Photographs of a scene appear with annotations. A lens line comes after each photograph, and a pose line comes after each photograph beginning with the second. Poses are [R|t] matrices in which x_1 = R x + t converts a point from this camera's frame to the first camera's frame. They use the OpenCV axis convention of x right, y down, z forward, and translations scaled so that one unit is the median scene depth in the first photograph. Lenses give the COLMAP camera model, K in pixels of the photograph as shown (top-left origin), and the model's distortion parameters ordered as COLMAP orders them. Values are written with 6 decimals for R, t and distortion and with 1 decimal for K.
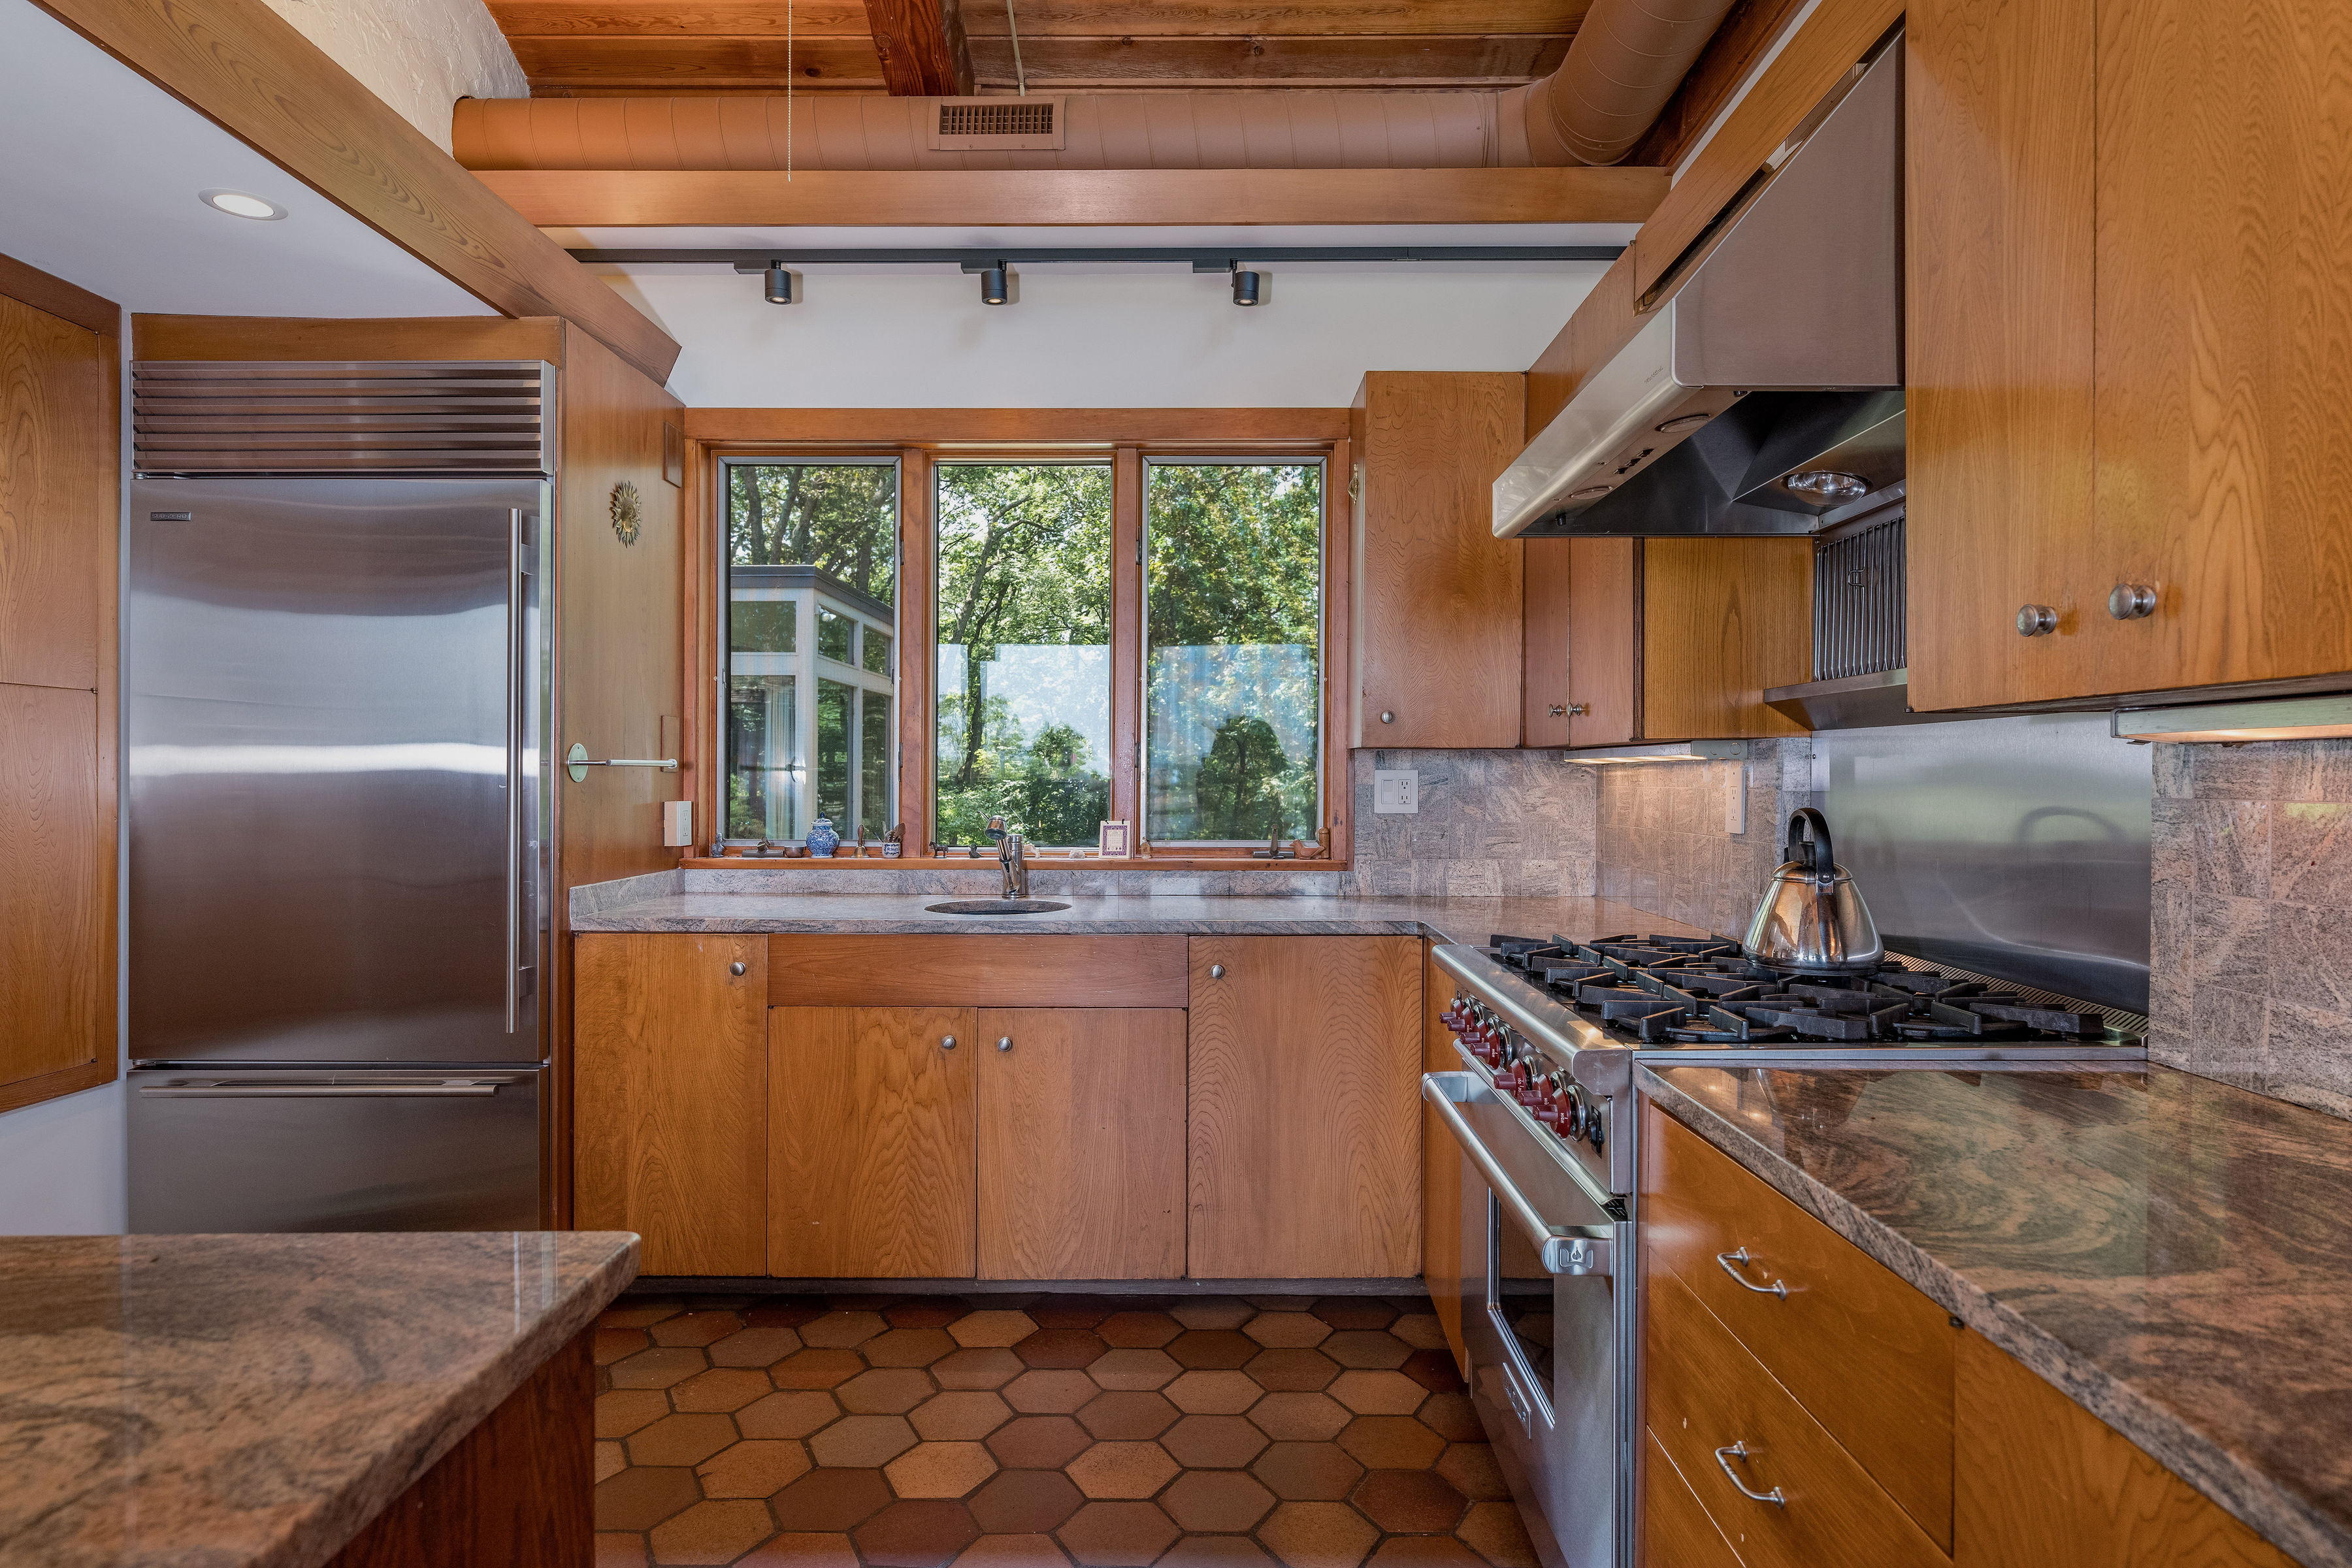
lens RADIAL K [[1267.7, 0, 1187.1], [0, 1267.7, 784.8], [0, 0, 1]] dist [0.002612, -0.000628]
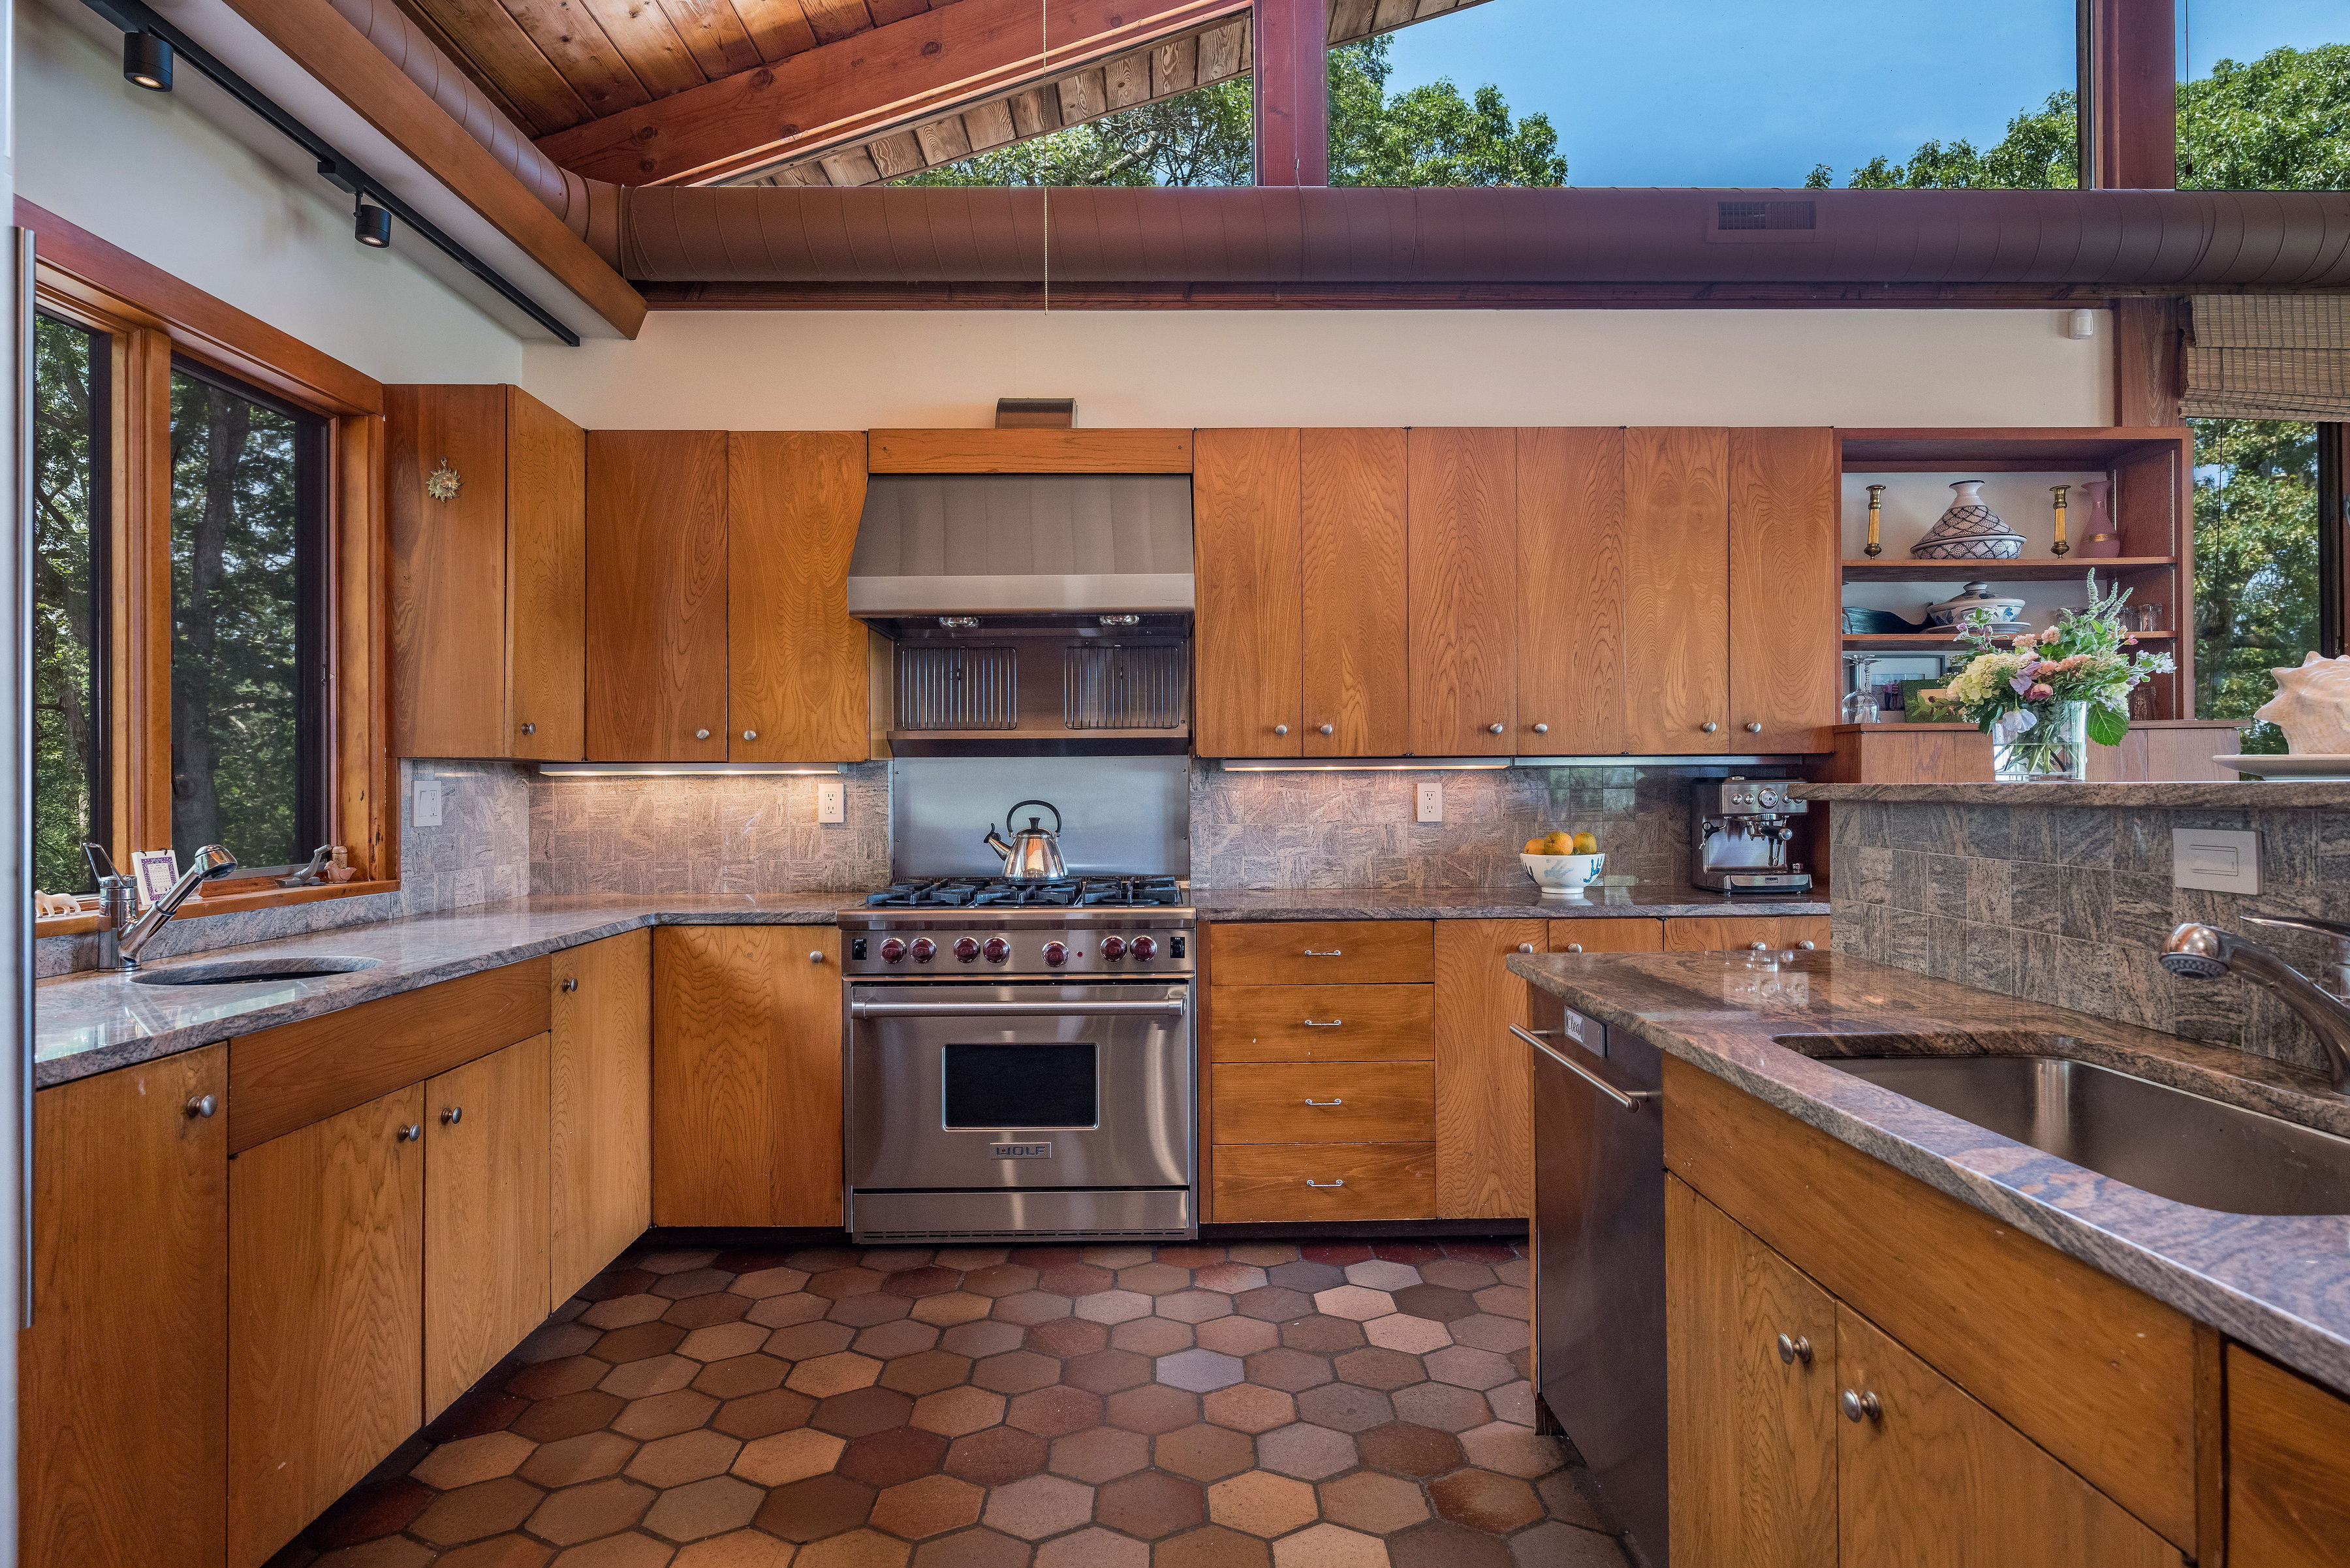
lens RADIAL K [[1266.7, 0, 1181.0], [0, 1266.7, 779.3], [0, 0, 1]] dist [0.002612, -0.000628]
pose [[-0.019354, 0.004193, 0.999804, -0.962177], [0.013054, 0.999907, -0.003941, -0.001846], [-0.999727, 0.012975, -0.019407, 0.542942]]
